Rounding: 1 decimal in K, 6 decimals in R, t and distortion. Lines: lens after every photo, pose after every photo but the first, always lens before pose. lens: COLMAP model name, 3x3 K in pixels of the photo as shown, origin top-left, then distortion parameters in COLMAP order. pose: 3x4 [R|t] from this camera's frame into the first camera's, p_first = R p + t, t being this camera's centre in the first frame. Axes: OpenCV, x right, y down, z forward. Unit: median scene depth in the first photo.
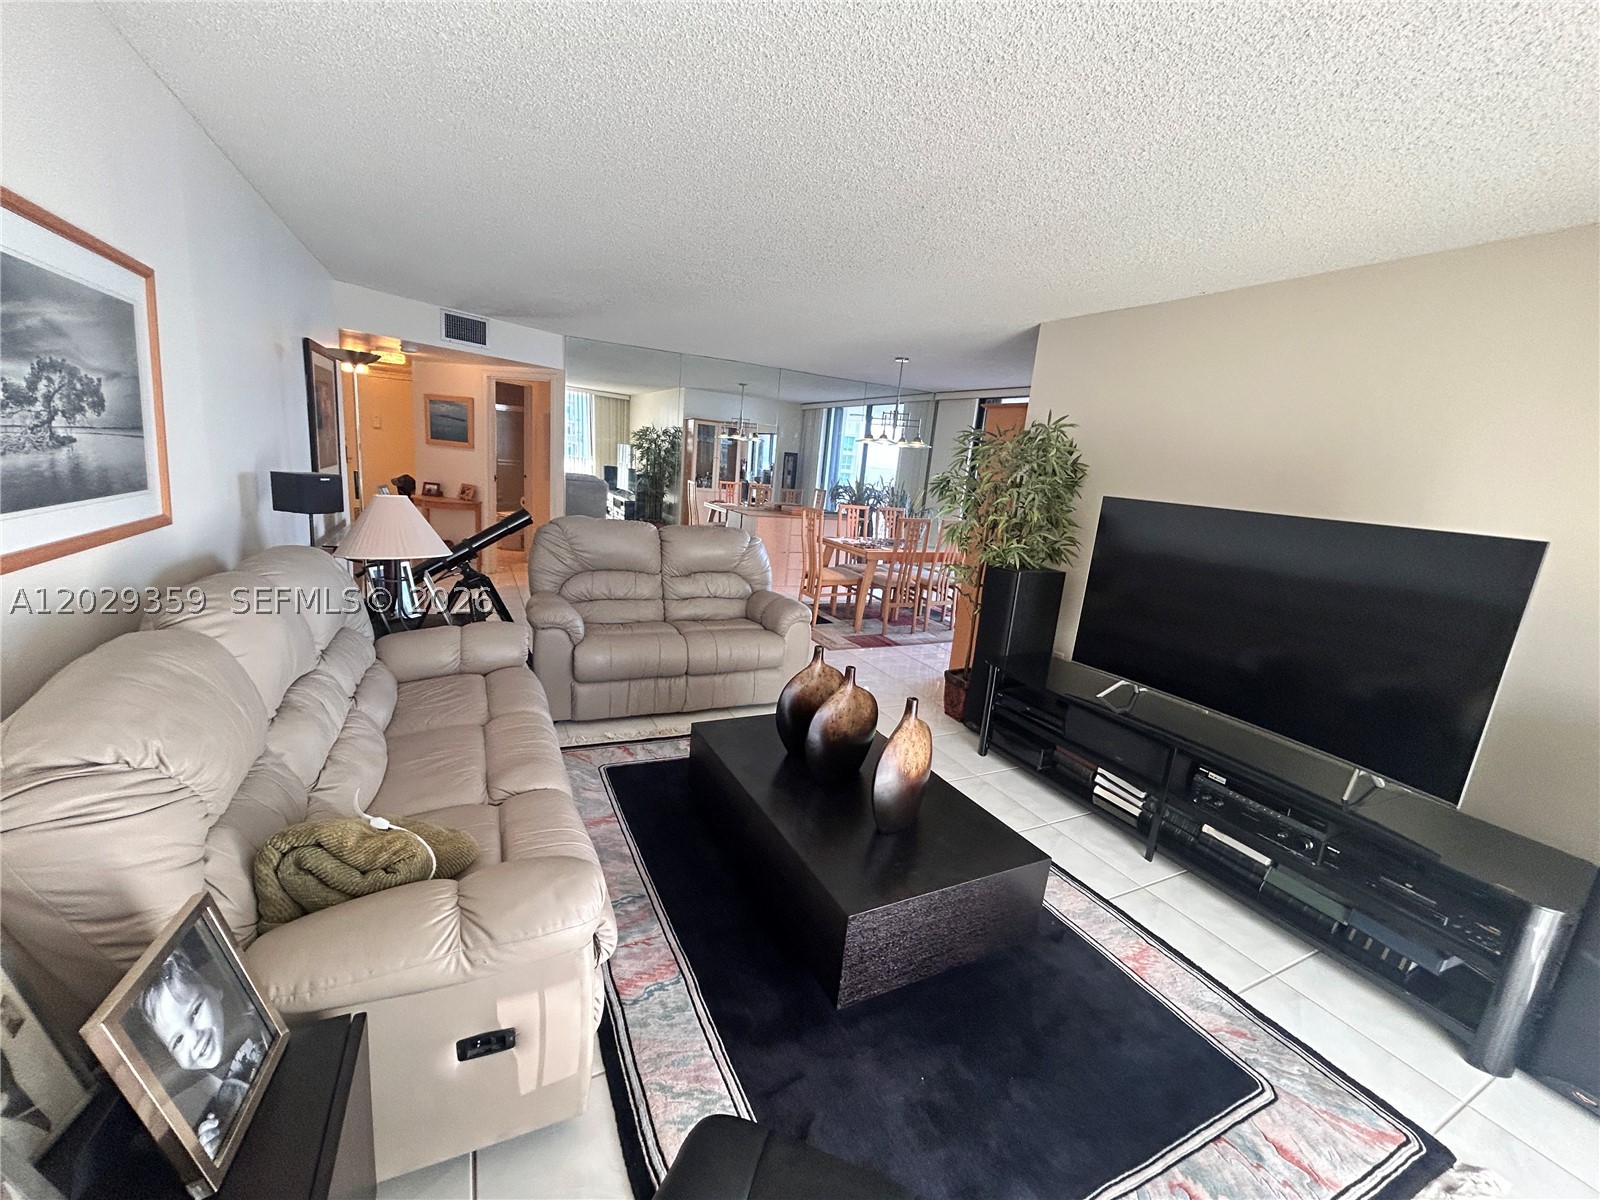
lens RADIAL K [[645.2, 0, 800.0], [0, 645.2, 600.0], [0, 0, 1]] dist [-0.002101, 0.000649]
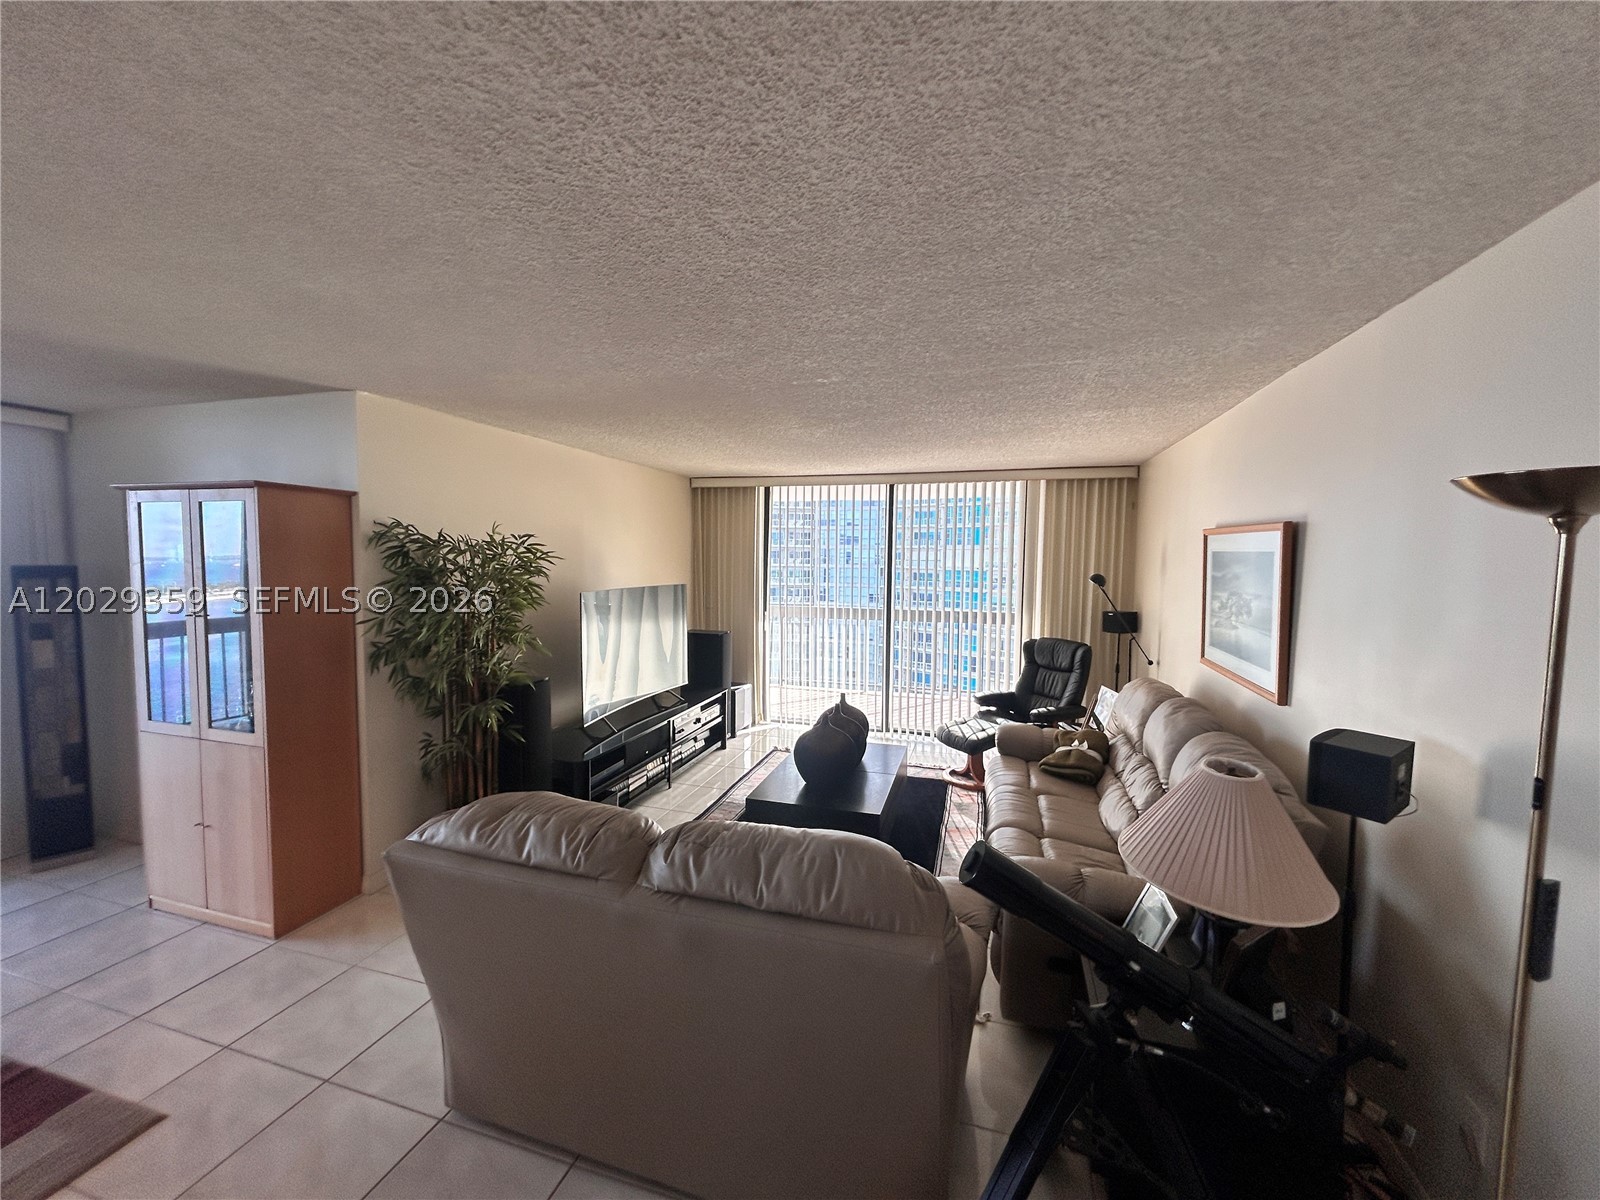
lens RADIAL K [[645.2, 0, 800.0], [0, 645.2, 600.0], [0, 0, 1]] dist [-0.002101, 0.000649]
pose [[-0.723965, -0.141642, 0.675138, -0.224003], [0.071472, 0.958025, 0.277632, -0.148992], [-0.686124, 0.249249, -0.683453, 0.496094]]
